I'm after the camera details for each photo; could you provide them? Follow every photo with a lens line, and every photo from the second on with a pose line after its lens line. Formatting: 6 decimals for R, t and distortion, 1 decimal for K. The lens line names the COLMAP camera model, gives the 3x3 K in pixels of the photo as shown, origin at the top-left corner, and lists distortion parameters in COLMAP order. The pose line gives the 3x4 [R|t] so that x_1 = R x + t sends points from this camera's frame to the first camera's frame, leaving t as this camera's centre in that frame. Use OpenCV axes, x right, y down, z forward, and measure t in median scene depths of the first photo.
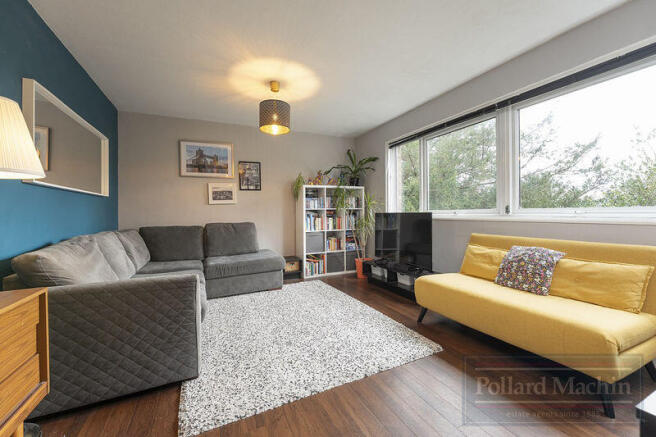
lens RADIAL K [[266.9, 0, 330.1], [0, 266.9, 213.9], [0, 0, 1]] dist [0.000877, 0.000051]
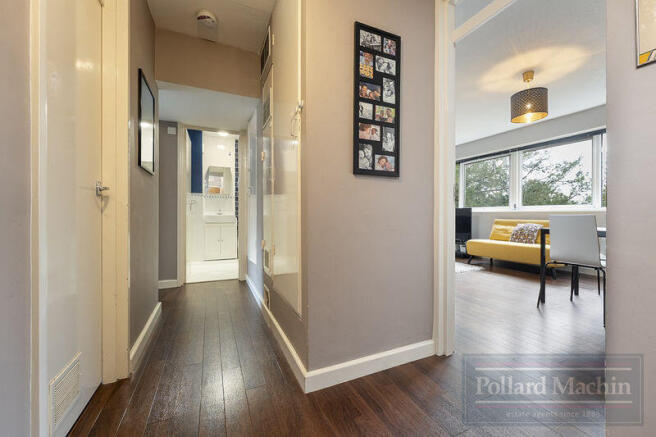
lens RADIAL K [[266.9, 0, 326.7], [0, 266.9, 216.9], [0, 0, 1]] dist [0.000877, 0.000051]
pose [[0.999871, 0.010493, -0.012173, -0.512810], [-0.010532, 0.999940, -0.003144, 0.065067], [0.012139, 0.003272, 0.999921, -0.718056]]
